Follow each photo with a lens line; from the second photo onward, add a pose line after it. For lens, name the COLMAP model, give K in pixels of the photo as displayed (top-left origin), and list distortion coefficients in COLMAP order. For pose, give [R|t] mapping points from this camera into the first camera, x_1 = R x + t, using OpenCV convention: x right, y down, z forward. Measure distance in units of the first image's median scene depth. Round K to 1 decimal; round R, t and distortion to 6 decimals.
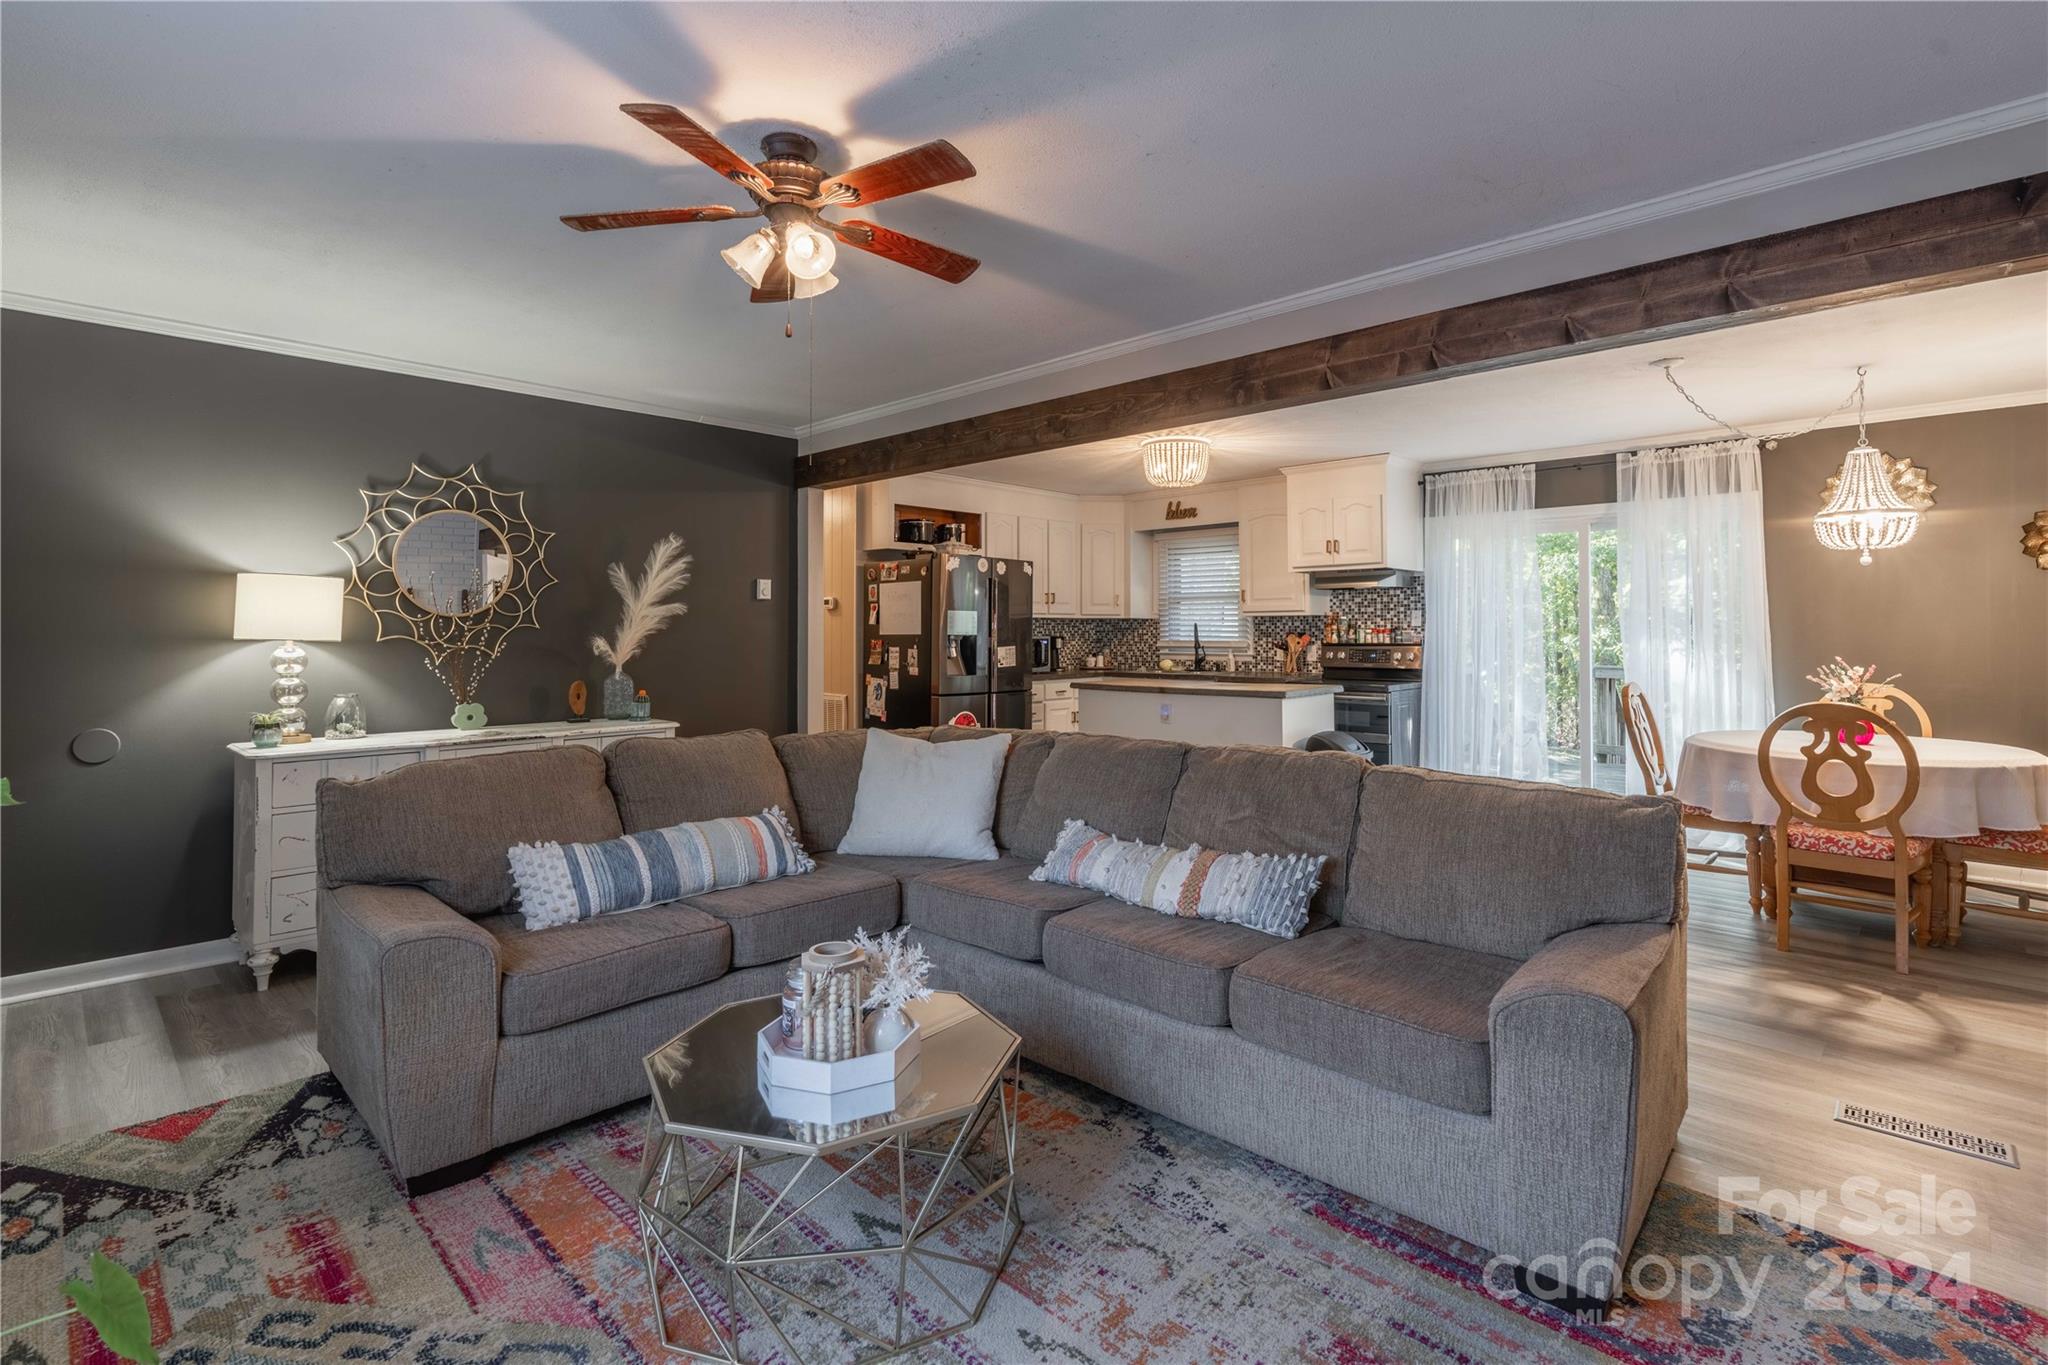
lens RADIAL K [[957.7, 0, 1057.0], [0, 957.7, 627.1], [0, 0, 1]] dist [-0.003435, -0.000136]
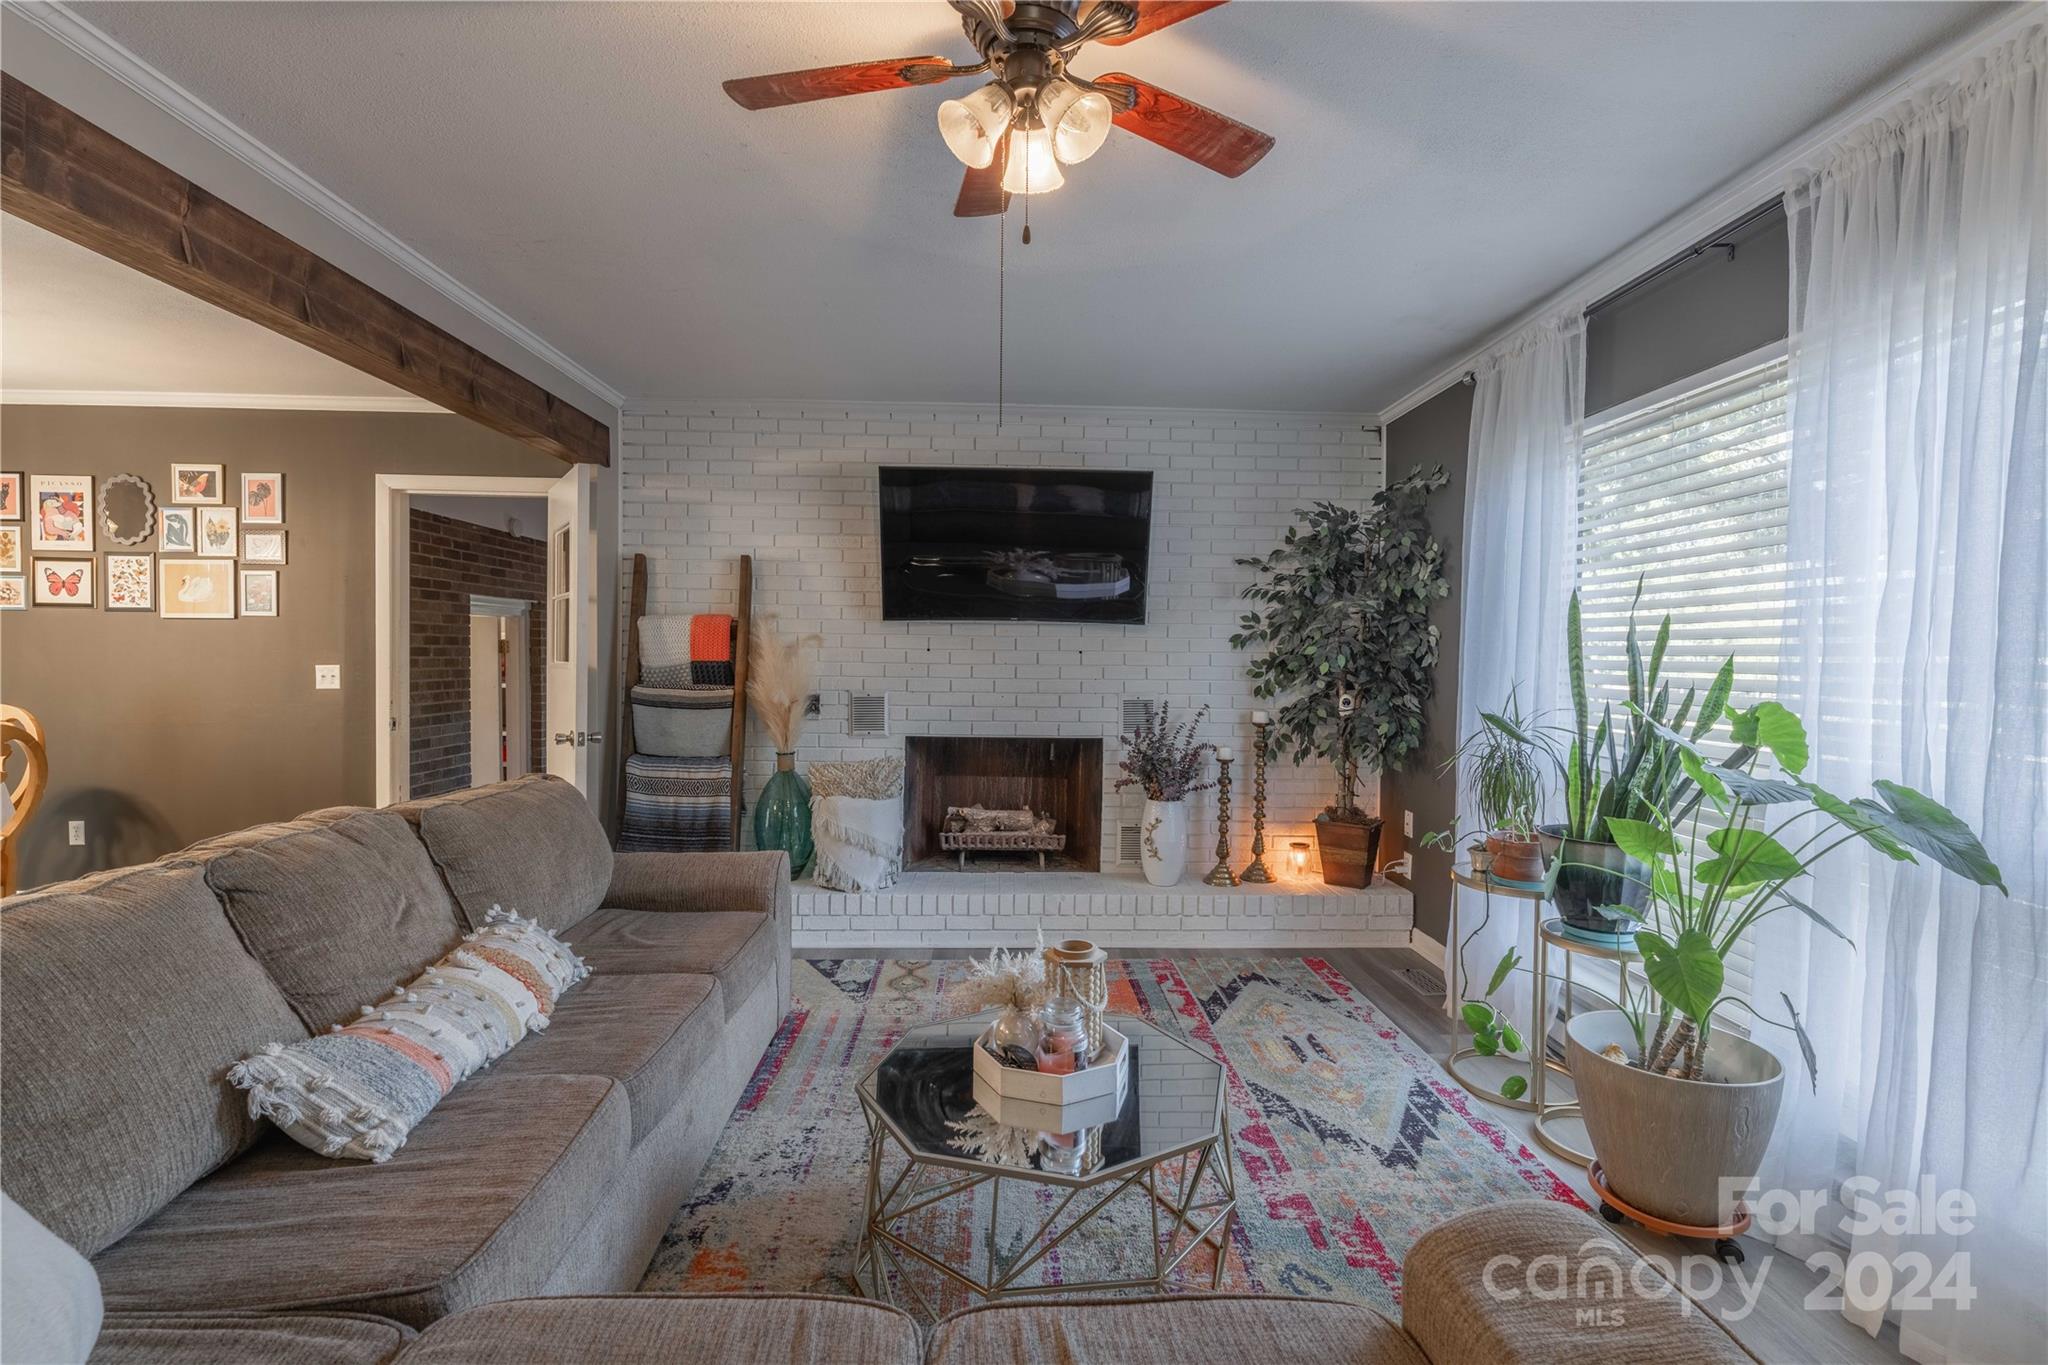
lens RADIAL K [[932.0, 0, 1024.0], [0, 932.0, 682.5], [0, 0, 1]] dist [-0.003130, 0.000279]
pose [[-0.702138, -0.028214, 0.711481, -0.422506], [-0.013670, 0.999565, 0.026148, 0.003834], [-0.711909, 0.008634, -0.702218, 0.798183]]
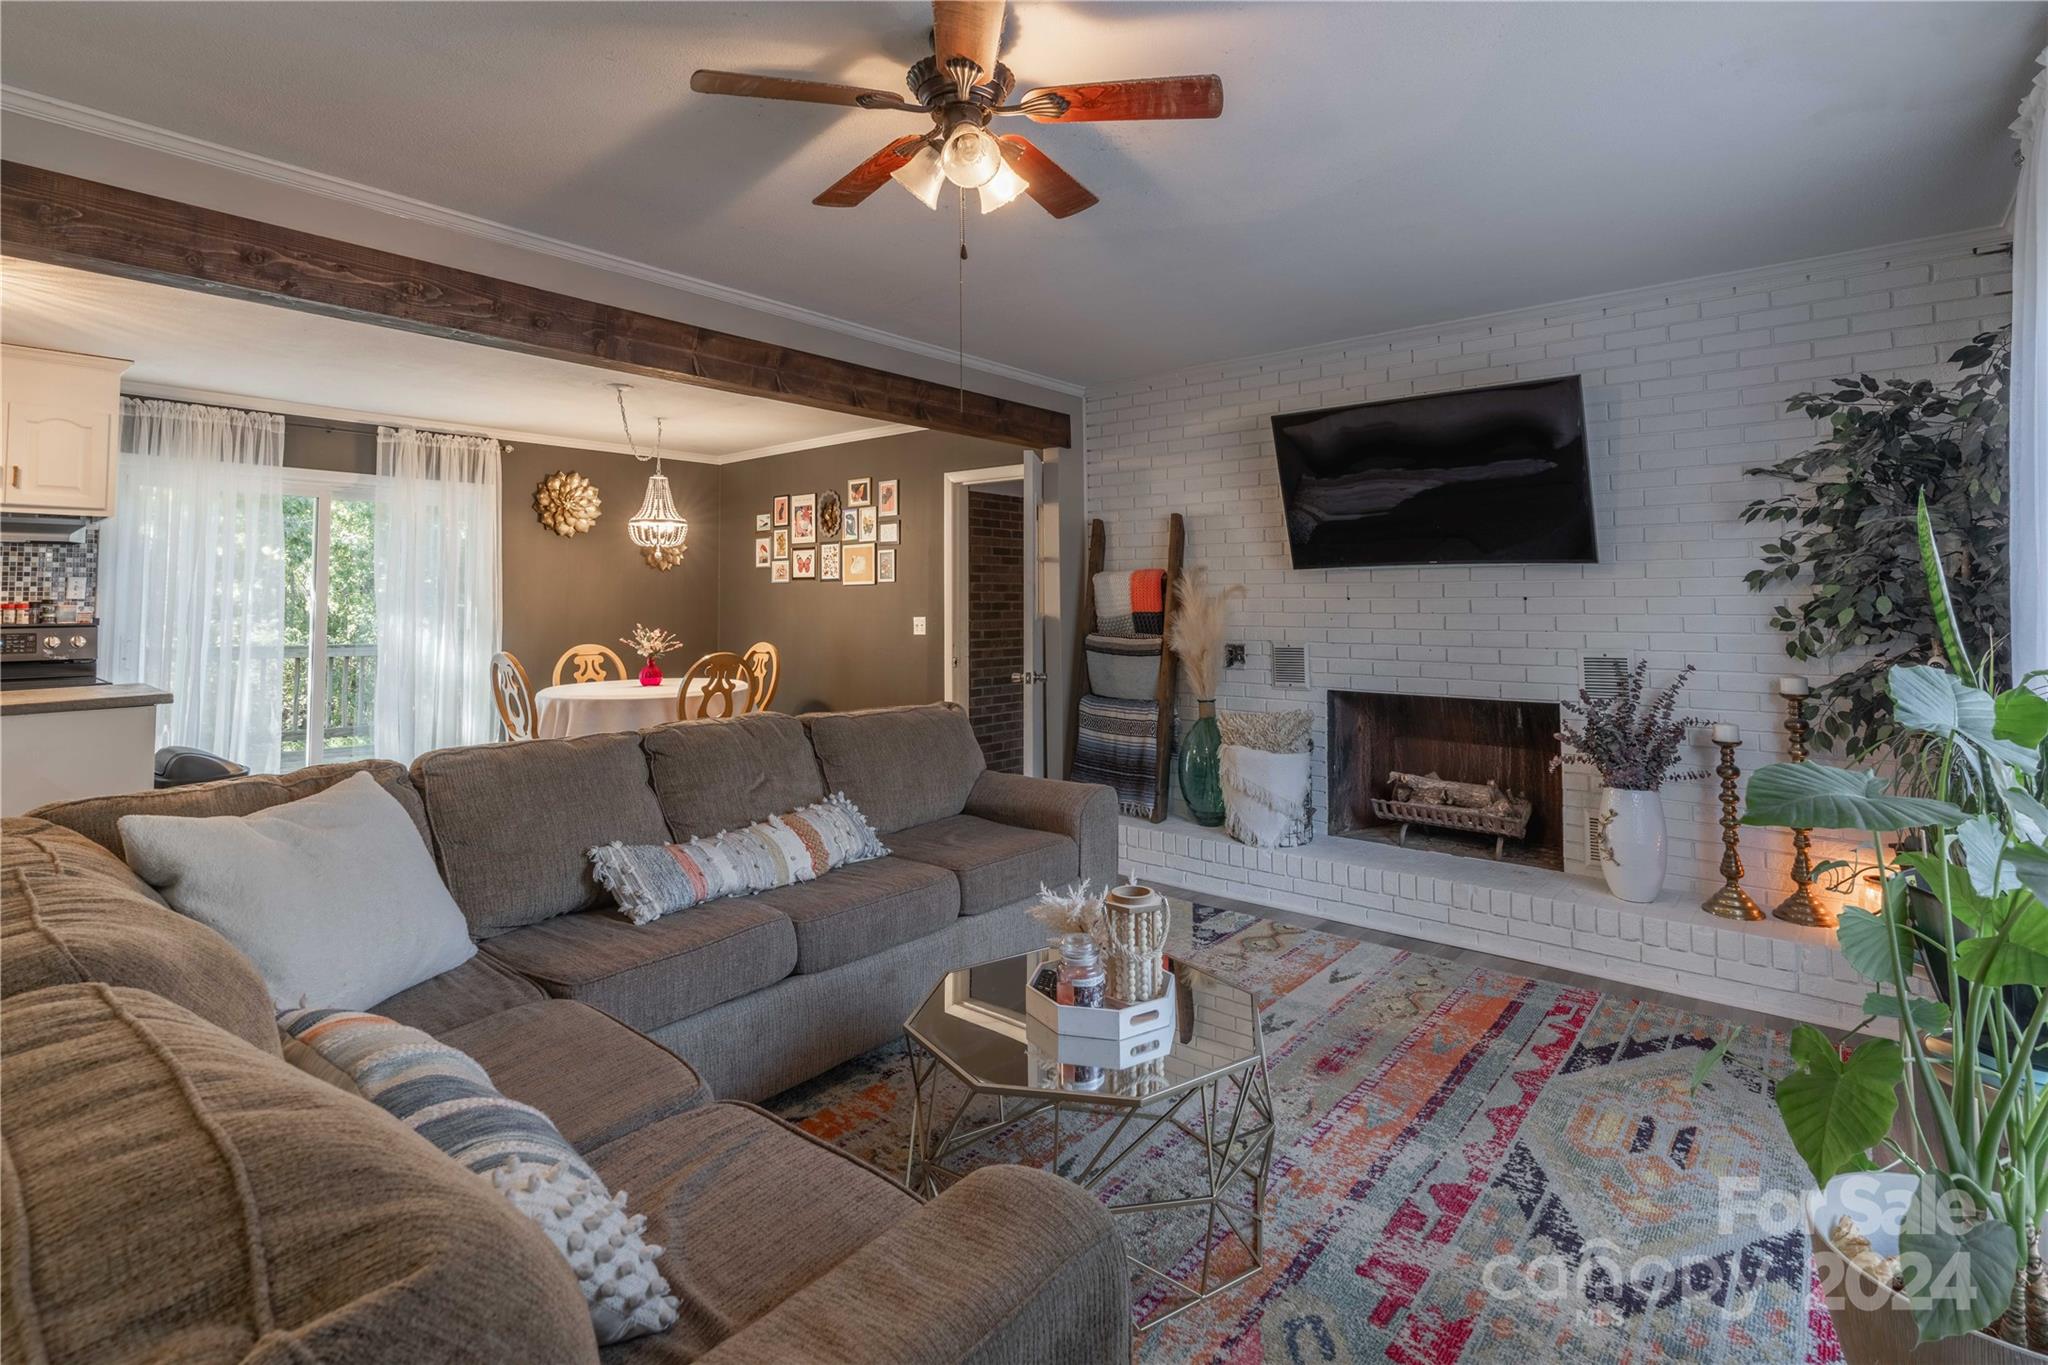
lens RADIAL K [[968.0, 0, 1021.4], [0, 968.0, 562.8], [0, 0, 1]] dist [-0.002870, 0.000756]
pose [[-0.047137, 0.042407, 0.997988, -0.607732], [-0.001637, 0.999094, -0.042531, 0.002311], [-0.998887, -0.003638, -0.047025, 0.529660]]
